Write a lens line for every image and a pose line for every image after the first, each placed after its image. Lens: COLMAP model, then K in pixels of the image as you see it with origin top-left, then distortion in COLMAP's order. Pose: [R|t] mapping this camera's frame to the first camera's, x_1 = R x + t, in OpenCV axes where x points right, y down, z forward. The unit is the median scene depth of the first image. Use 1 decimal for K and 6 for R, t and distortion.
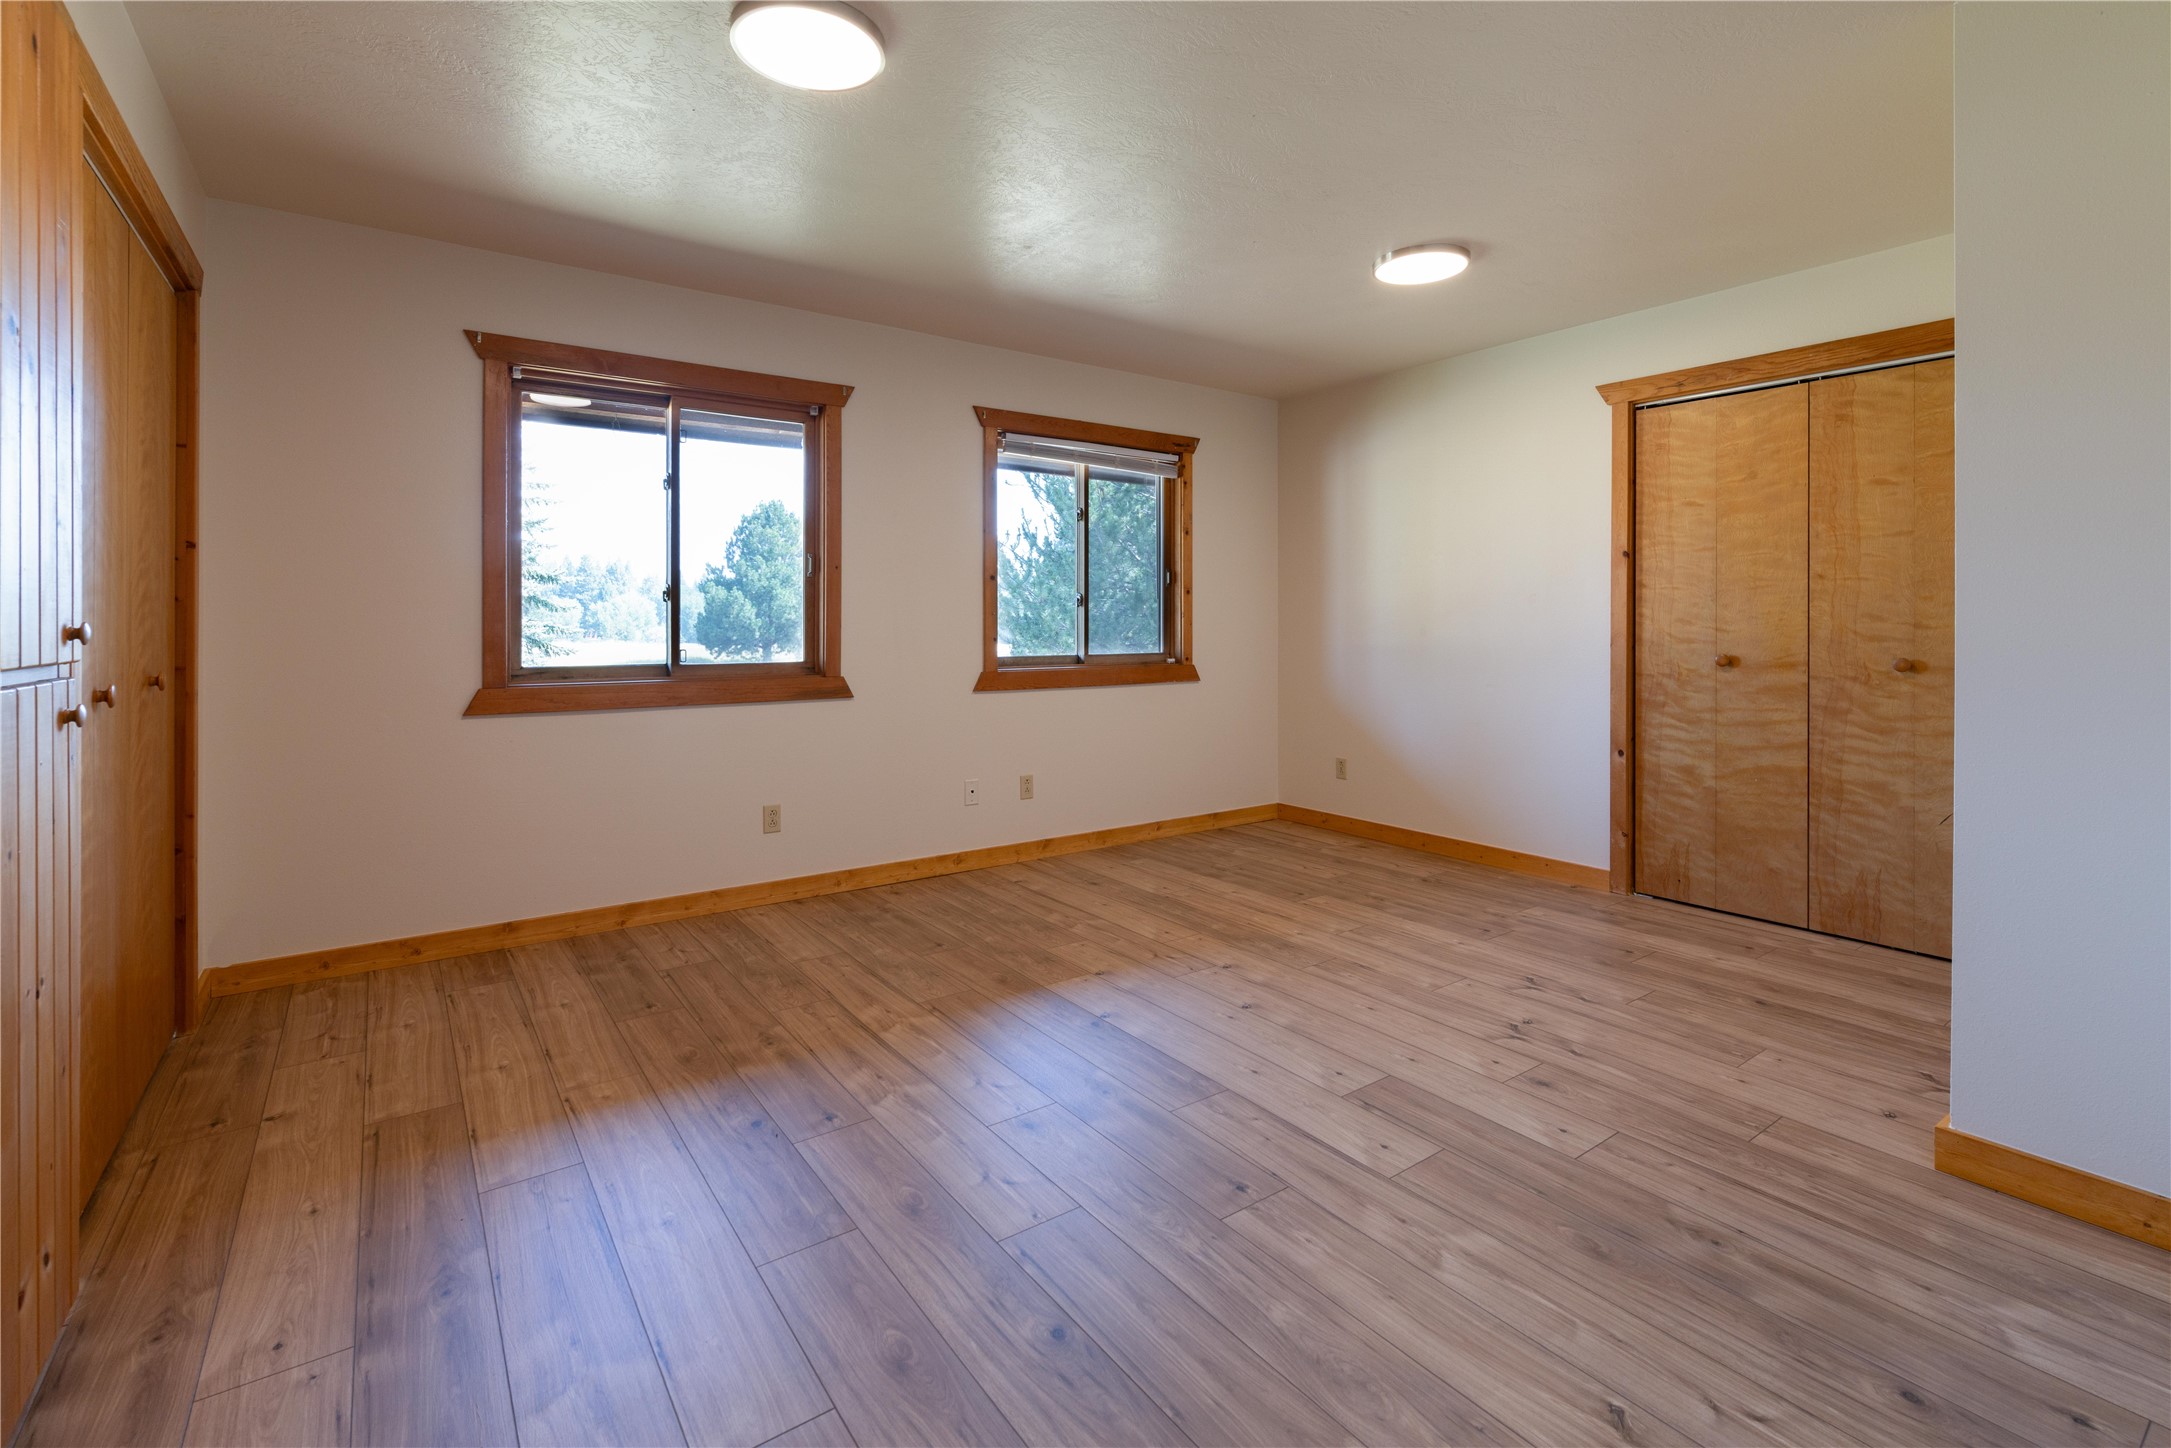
lens RADIAL K [[932.7, 0, 1085.5], [0, 932.7, 724.0], [0, 0, 1]] dist [-0.000039, 0.000055]
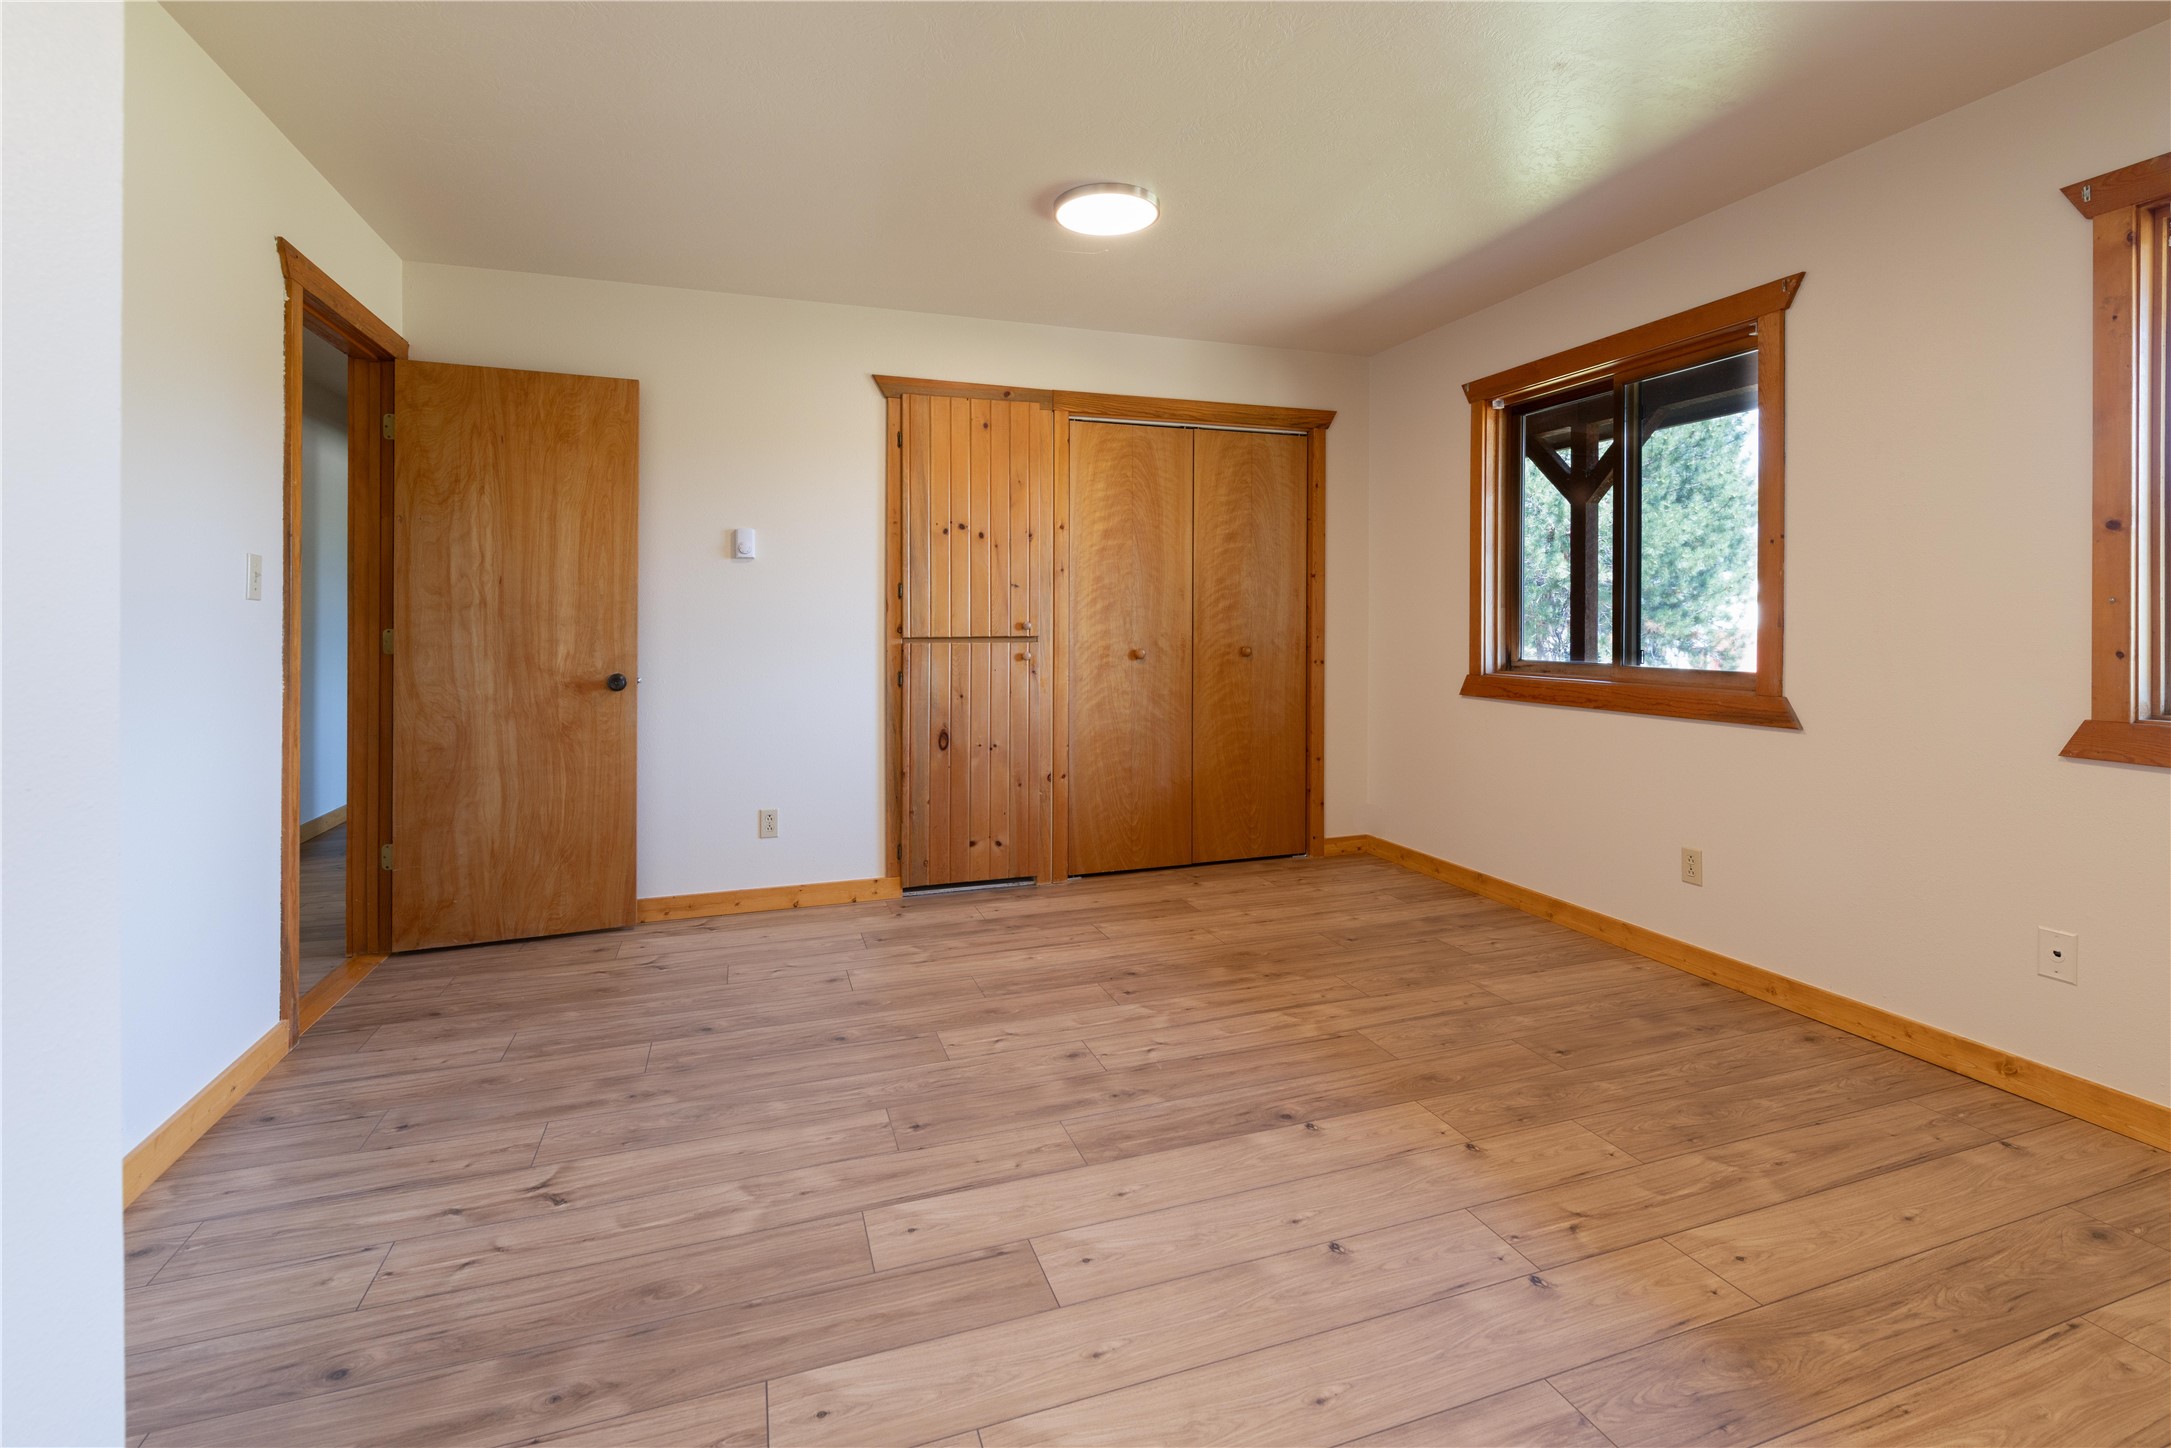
lens RADIAL K [[939.4, 0, 1085.5], [0, 939.4, 724.0], [0, 0, 1]] dist [0.010371, 0.000008]
pose [[-0.255019, 0.109155, -0.960755, 1.133765], [-0.099331, 0.985394, 0.138320, -0.158340], [0.961820, 0.130707, -0.240452, 1.380175]]
